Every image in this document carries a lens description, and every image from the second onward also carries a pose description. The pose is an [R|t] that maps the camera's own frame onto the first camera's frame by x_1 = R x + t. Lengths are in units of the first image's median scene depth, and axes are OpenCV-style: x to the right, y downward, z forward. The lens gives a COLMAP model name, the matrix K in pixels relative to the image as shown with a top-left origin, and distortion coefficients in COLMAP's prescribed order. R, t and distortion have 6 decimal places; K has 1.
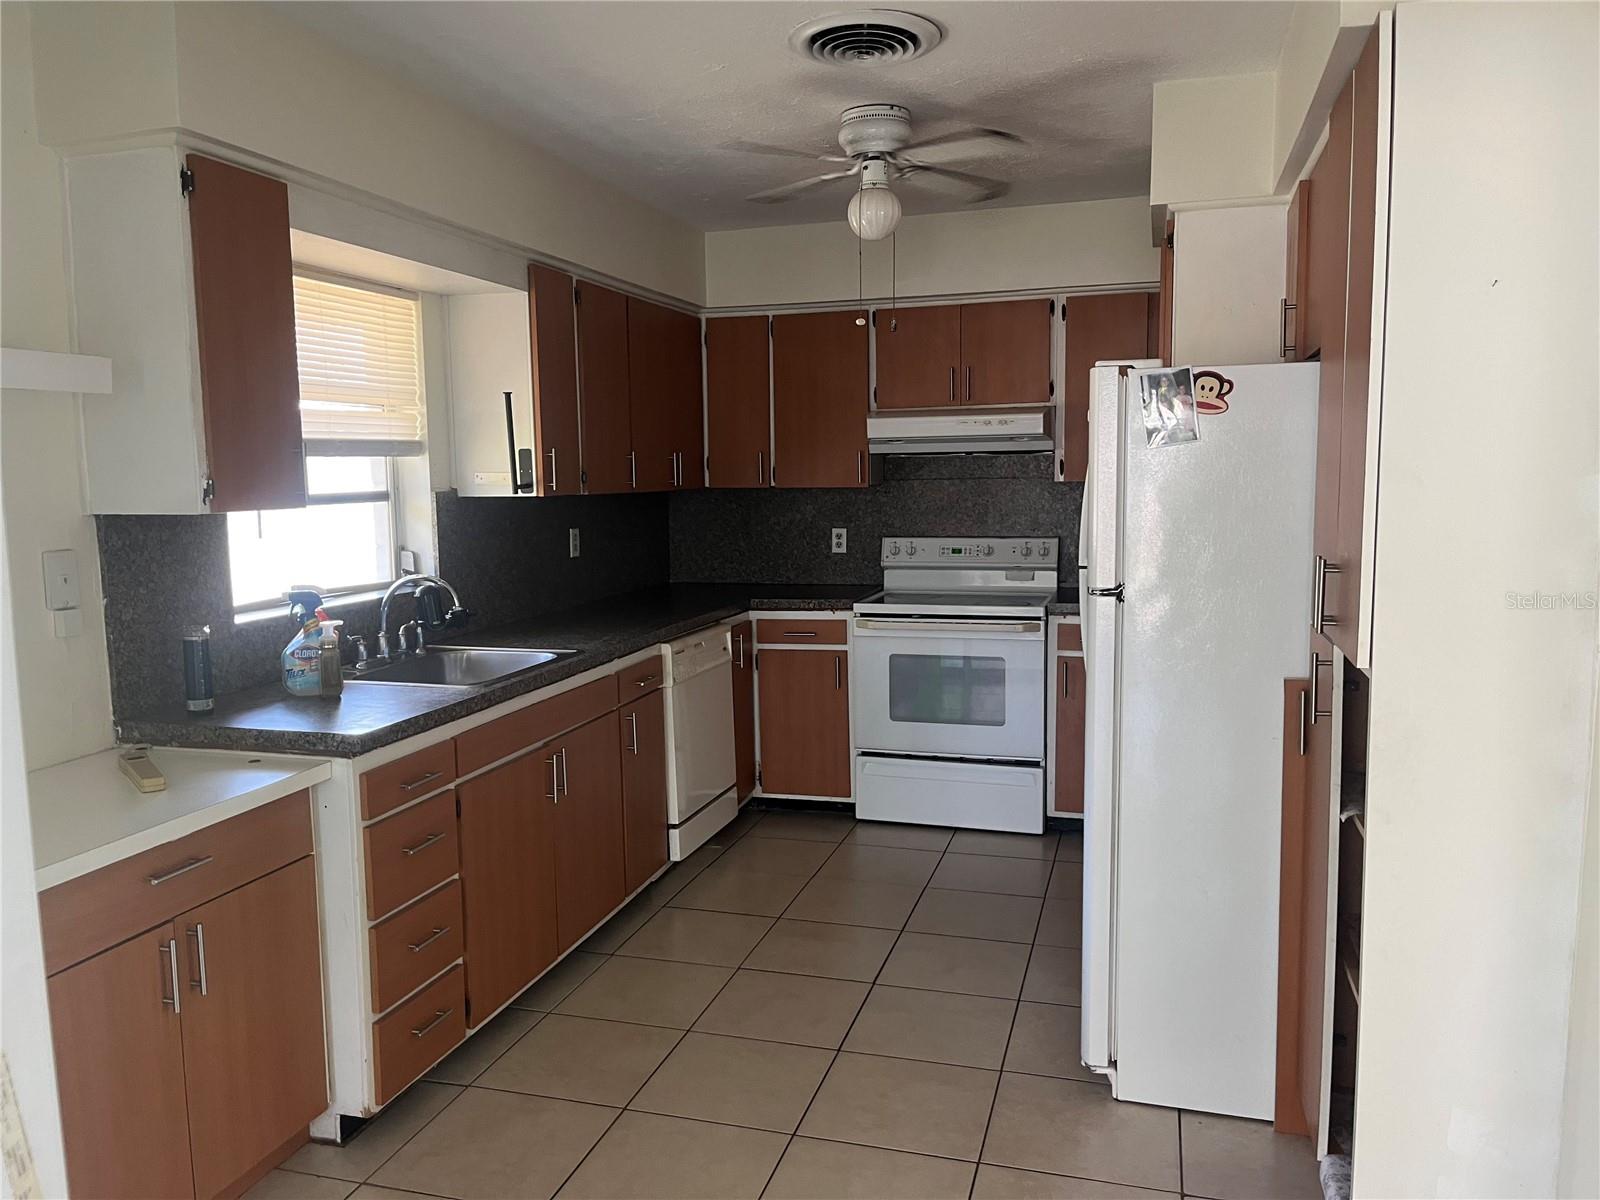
lens RADIAL K [[1208.2, 0, 792.9], [0, 1208.2, 623.1], [0, 0, 1]] dist [0.087014, -0.143856]
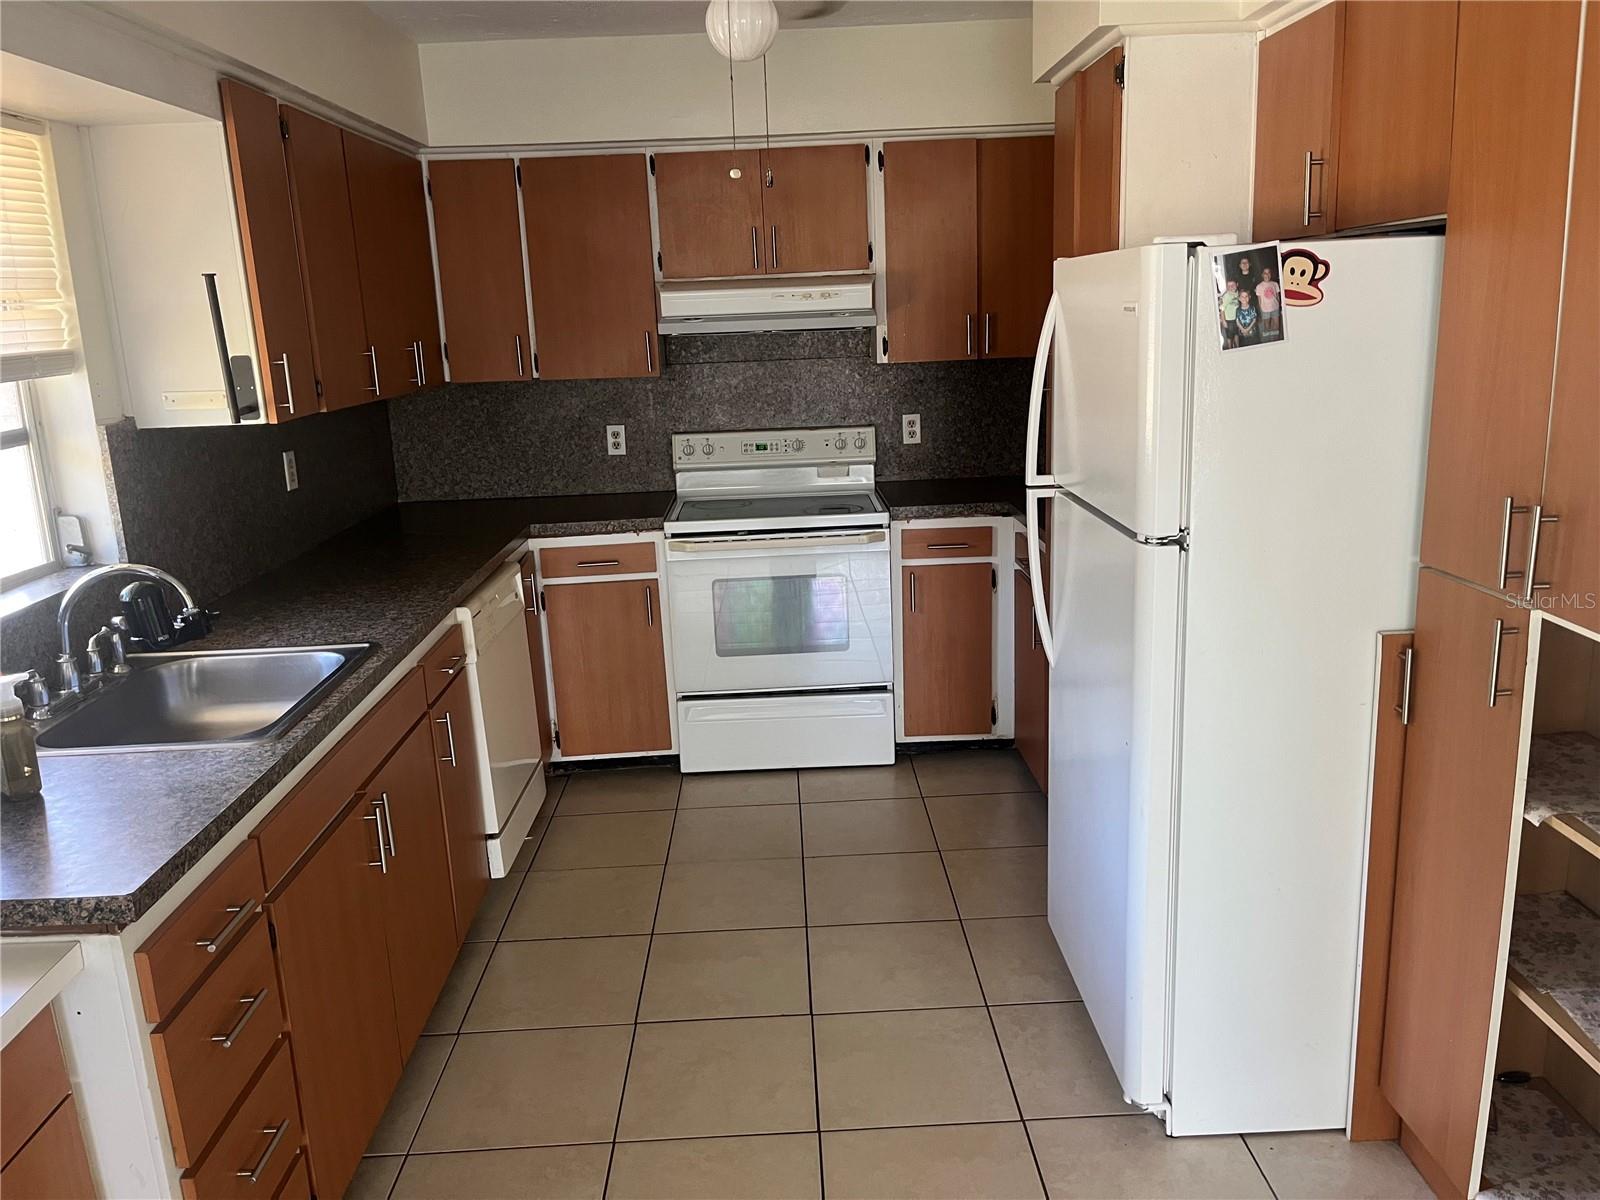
lens RADIAL K [[1200.1, 0, 800.0], [0, 1200.1, 600.0], [0, 0, 1]] dist [0.079359, -0.111679]
pose [[0.949317, -0.097437, 0.298835, -0.113848], [0.065816, 0.991283, 0.114134, -0.052178], [-0.307351, -0.088681, 0.947455, 0.192055]]
